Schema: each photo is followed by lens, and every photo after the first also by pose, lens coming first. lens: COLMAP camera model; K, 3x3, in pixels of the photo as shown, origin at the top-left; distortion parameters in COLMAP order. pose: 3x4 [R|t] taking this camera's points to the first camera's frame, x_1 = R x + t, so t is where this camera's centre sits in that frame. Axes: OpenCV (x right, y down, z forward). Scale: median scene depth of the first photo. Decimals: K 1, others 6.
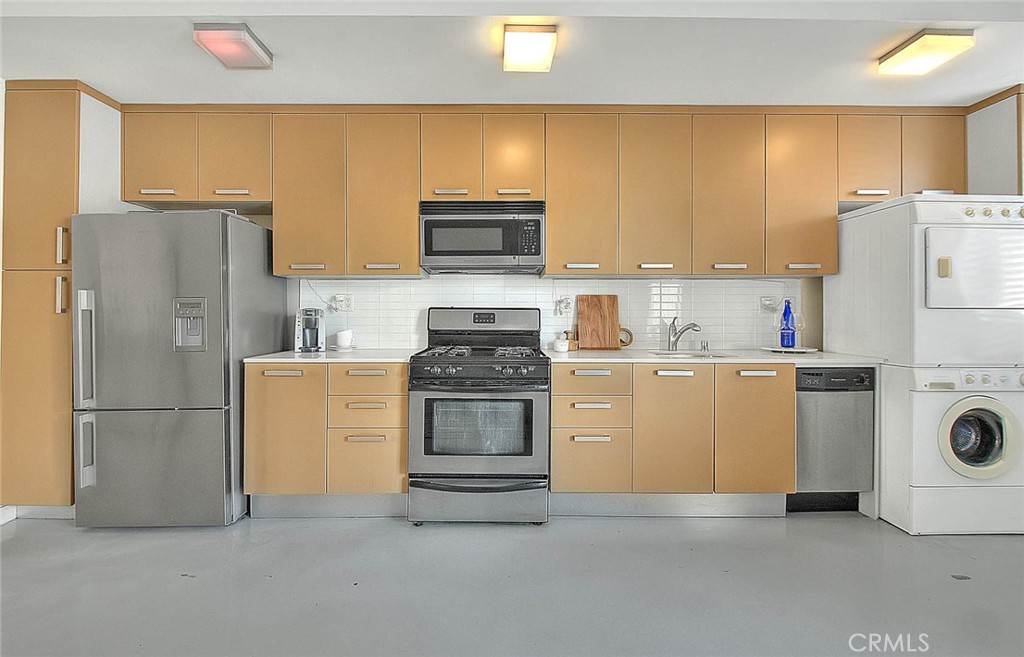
lens RADIAL K [[405.2, 0, 504.1], [0, 405.2, 310.9], [0, 0, 1]] dist [-0.001382, -0.000173]
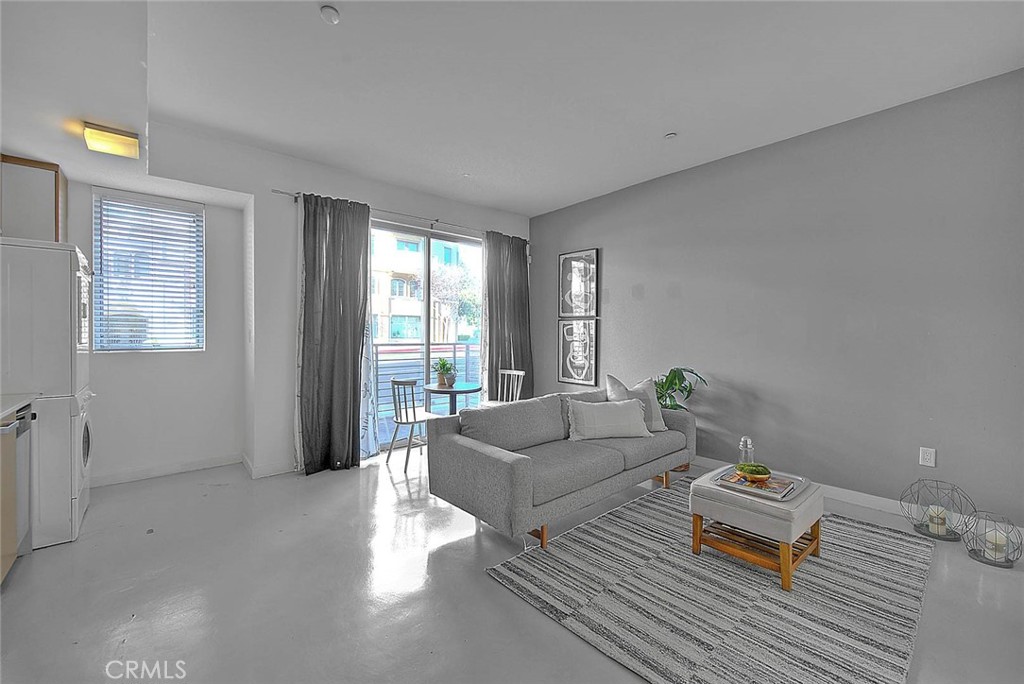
lens RADIAL K [[424.6, 0, 499.8], [0, 424.6, 340.4], [0, 0, 1]] dist [-0.000477, 0.000027]
pose [[-0.640408, -0.013098, 0.767923, -0.593979], [-0.013072, 0.999896, 0.006153, -0.033657], [-0.767923, -0.006098, -0.640513, 0.700612]]
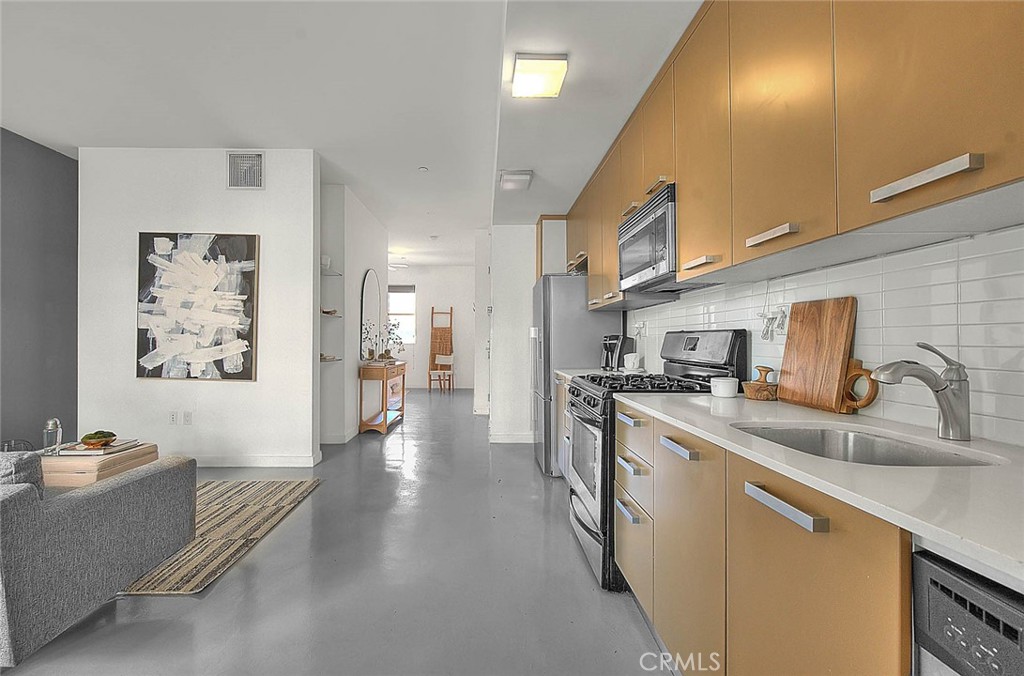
lens RADIAL K [[445.2, 0, 488.6], [0, 445.2, 336.4], [0, 0, 1]] dist [-0.000059, -0.000152]
pose [[0.006324, -0.010188, -0.999928, 0.900156], [0.006091, 0.999930, -0.010149, 0.010524], [0.999961, -0.006027, 0.006385, 0.664857]]
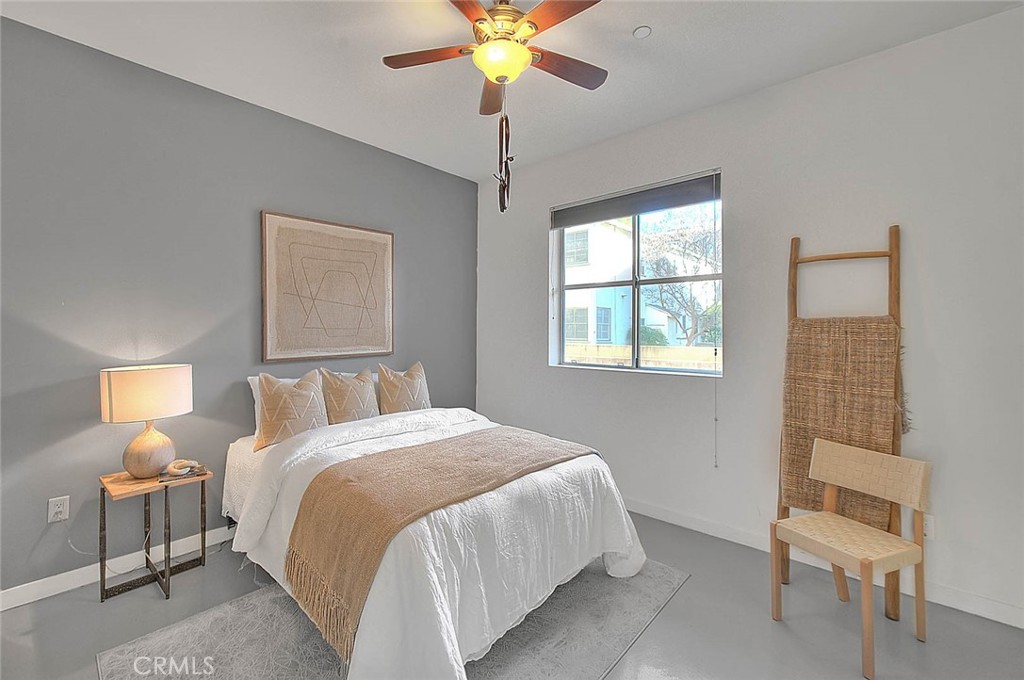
lens RADIAL K [[427.6, 0, 503.7], [0, 427.6, 326.6], [0, 0, 1]] dist [0.000761, 0.000021]
pose [[-0.687543, -0.014243, -0.726004, -2.137140], [0.003317, 0.999736, -0.022755, -0.083560], [0.726136, -0.018053, -0.687314, 0.352701]]
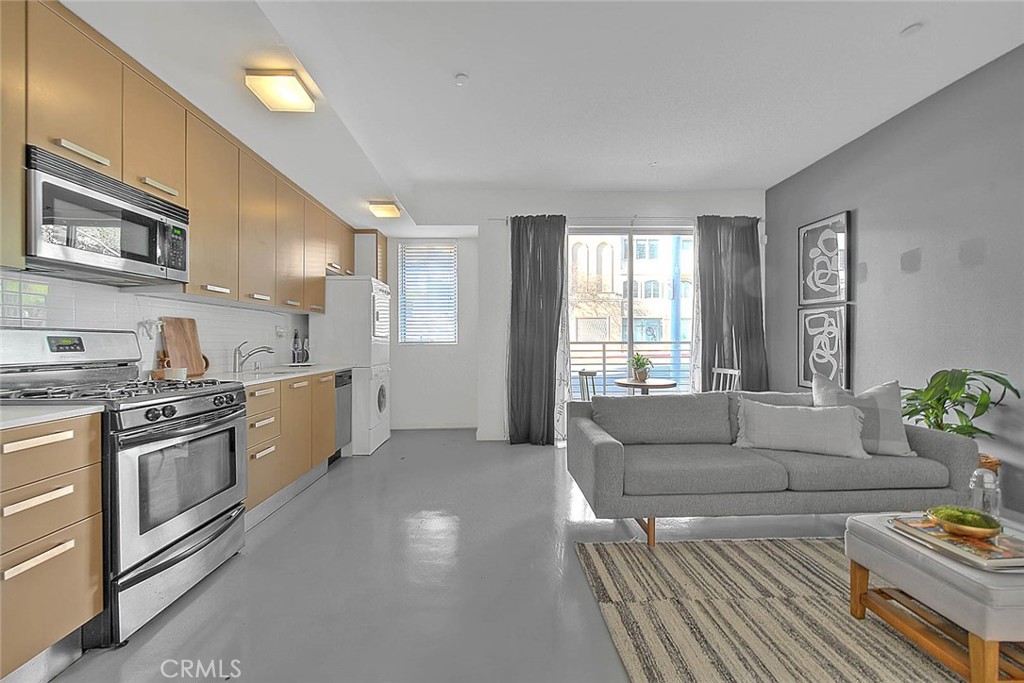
lens RADIAL K [[414.2, 0, 500.3], [0, 414.2, 343.6], [0, 0, 1]] dist [0.001272, -0.000001]
pose [[-0.005952, -0.007747, 0.999952, -0.808078], [-0.007133, 0.999945, 0.007705, 0.007004], [-0.999957, -0.007087, -0.006007, 0.326526]]
